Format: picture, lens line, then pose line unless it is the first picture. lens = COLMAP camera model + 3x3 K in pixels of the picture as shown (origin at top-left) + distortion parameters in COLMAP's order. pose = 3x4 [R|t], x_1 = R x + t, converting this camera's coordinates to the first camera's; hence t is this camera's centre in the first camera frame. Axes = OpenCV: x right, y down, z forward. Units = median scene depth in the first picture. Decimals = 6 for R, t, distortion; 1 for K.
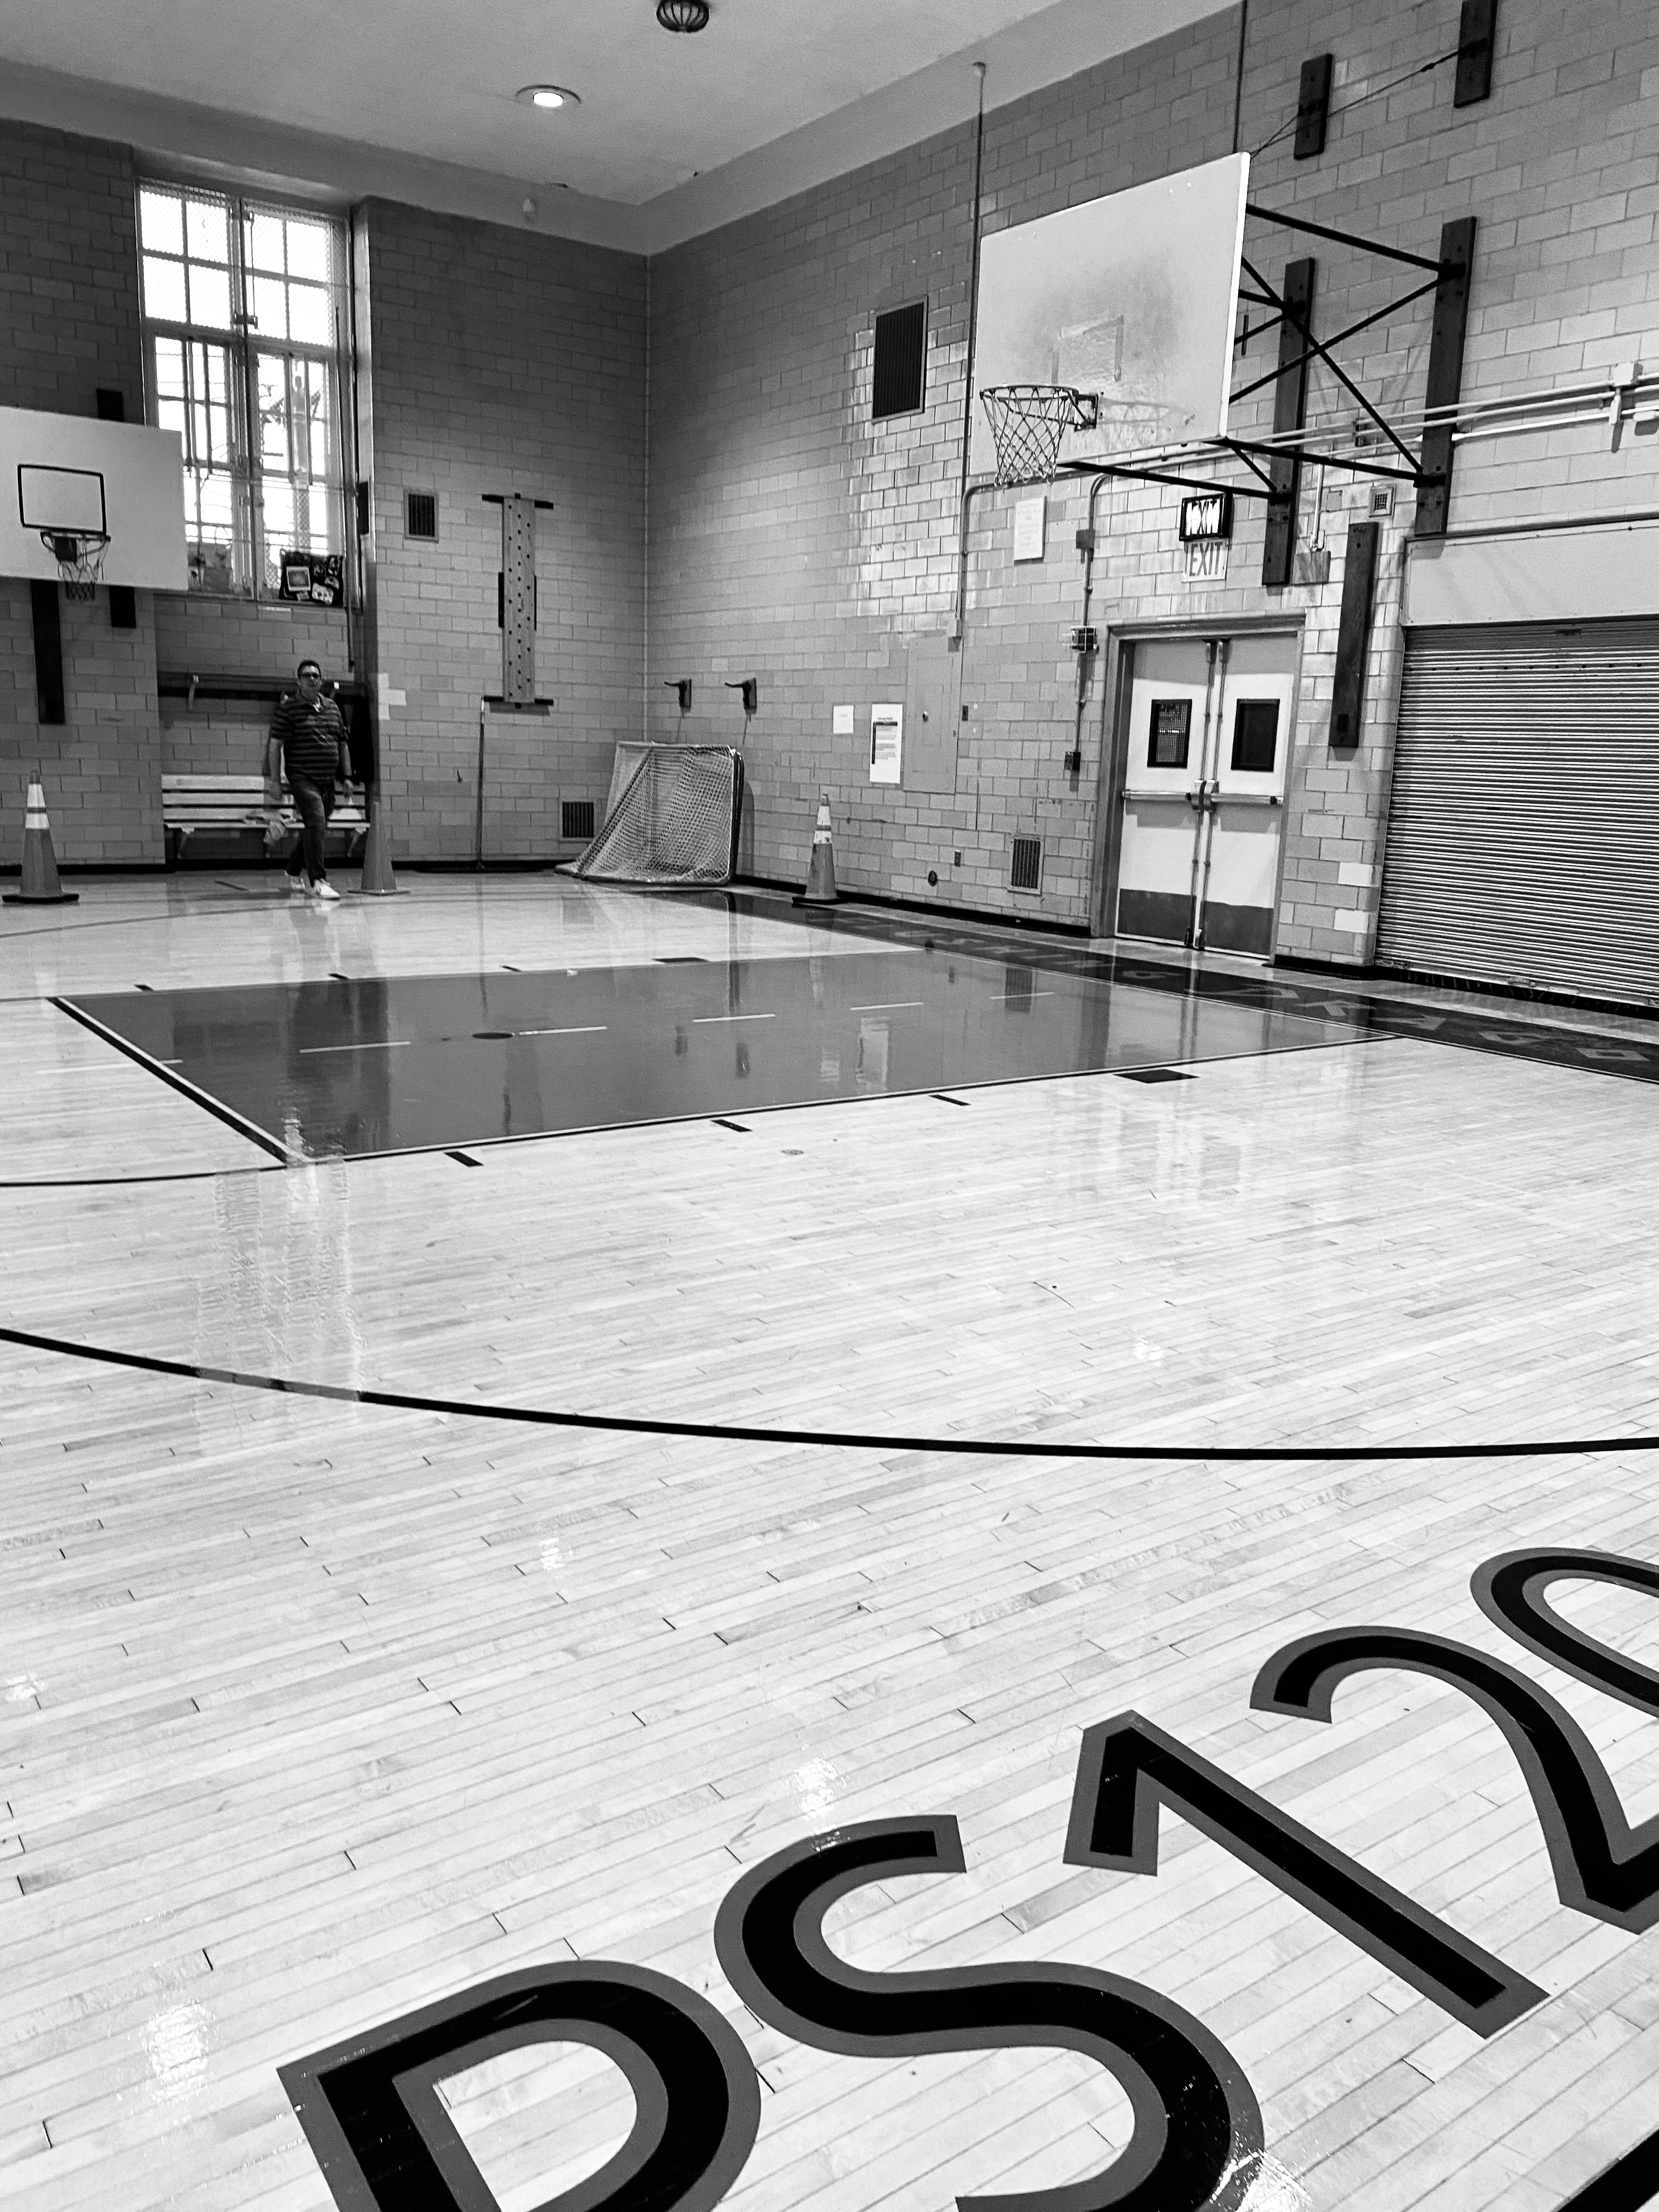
lens RADIAL K [[1673.2, 0, 823.6], [0, 1673.2, 1110.0], [0, 0, 1]] dist [0.001003, -0.003549]
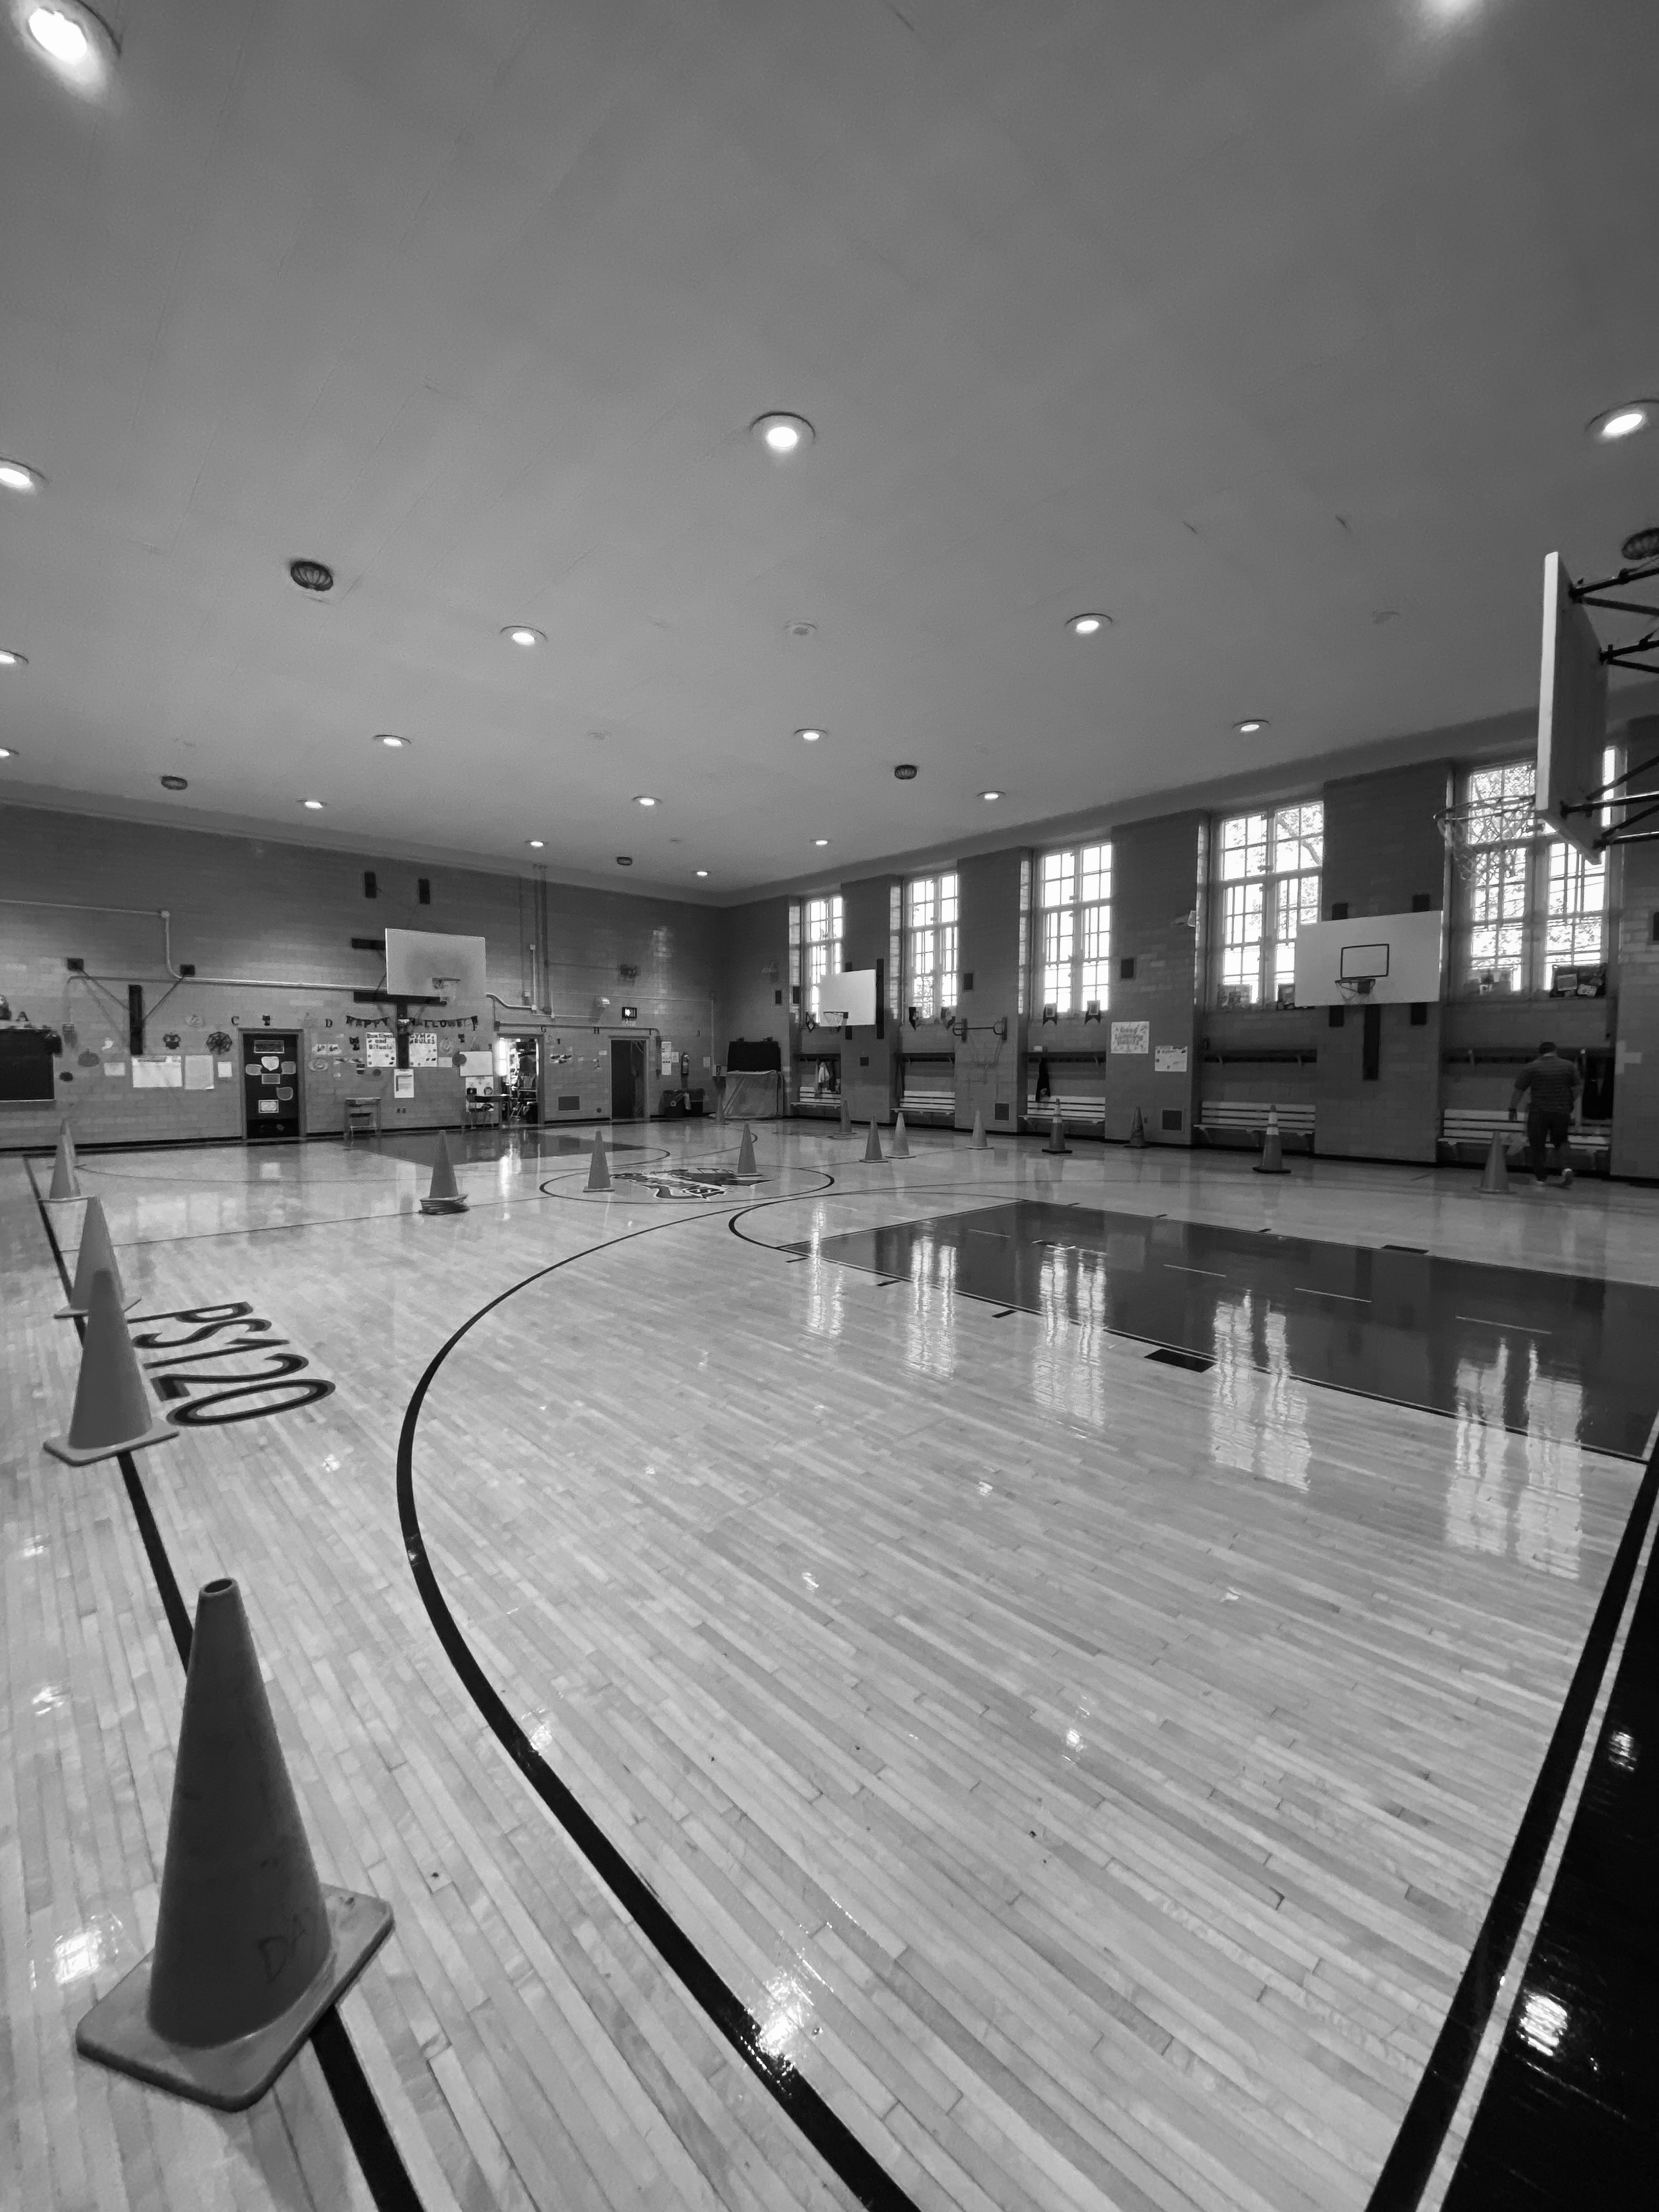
lens RADIAL K [[899.3, 0, 847.4], [0, 899.3, 1113.2], [0, 0, 1]] dist [0.000856, -0.000133]
pose [[0.166993, 0.019661, -0.985762, 0.507850], [-0.213322, 0.976840, -0.016655, -0.076154], [0.962604, 0.213066, 0.167320, 0.385020]]
